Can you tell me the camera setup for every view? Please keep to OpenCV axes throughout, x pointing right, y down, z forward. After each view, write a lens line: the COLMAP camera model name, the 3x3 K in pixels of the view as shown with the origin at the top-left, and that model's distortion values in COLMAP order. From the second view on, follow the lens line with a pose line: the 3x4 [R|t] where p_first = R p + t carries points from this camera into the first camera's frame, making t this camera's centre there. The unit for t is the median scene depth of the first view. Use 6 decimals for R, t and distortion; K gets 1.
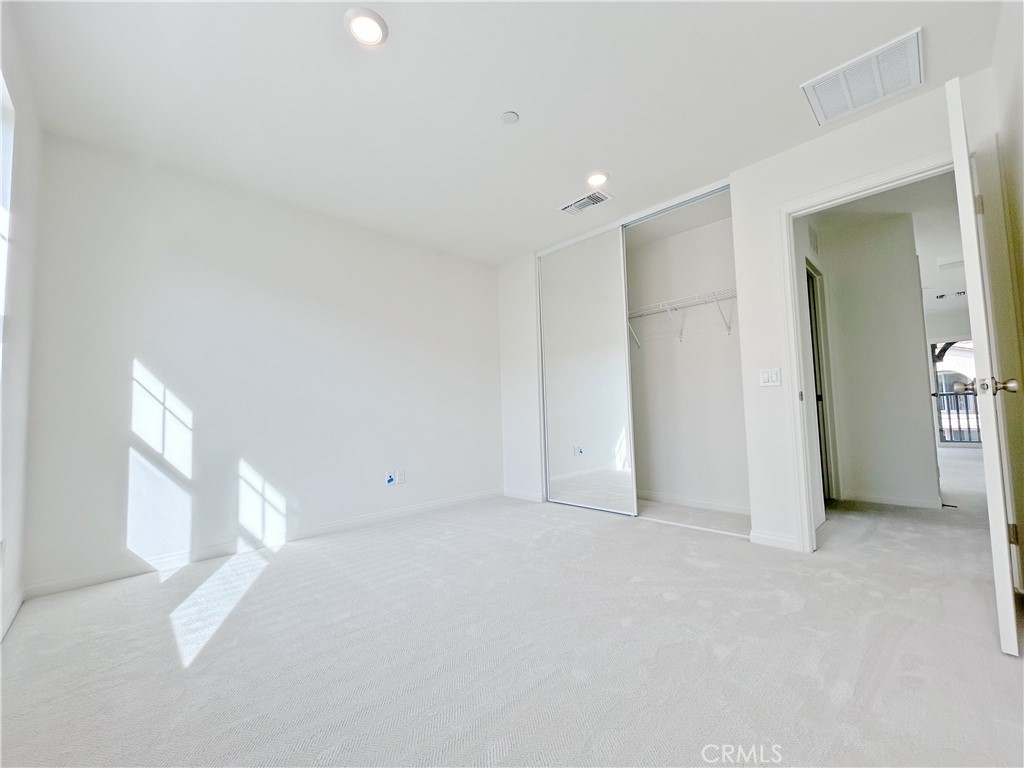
lens RADIAL K [[409.6, 0, 510.6], [0, 409.6, 383.2], [0, 0, 1]] dist [-0.000040, -0.000347]
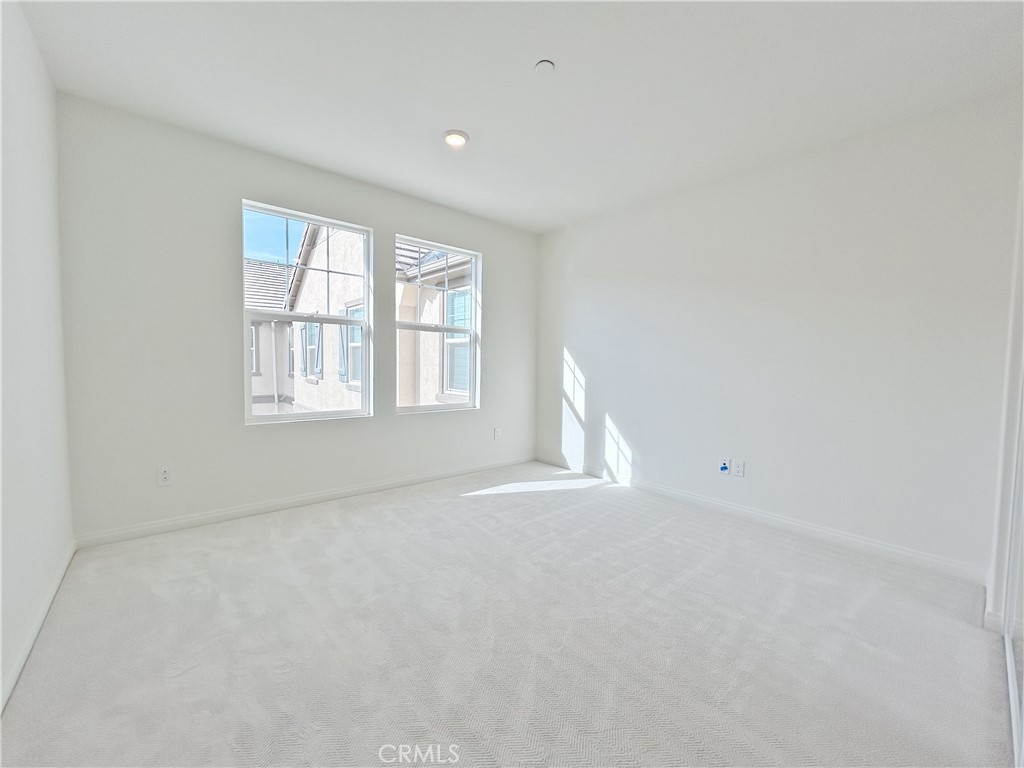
lens RADIAL K [[409.6, 0, 509.0], [0, 409.6, 381.6], [0, 0, 1]] dist [-0.000040, -0.000347]
pose [[-0.075149, 0.065987, -0.994987, 0.800930], [0.054343, 0.996596, 0.061990, -0.032894], [0.995690, -0.049412, -0.078479, 0.841121]]
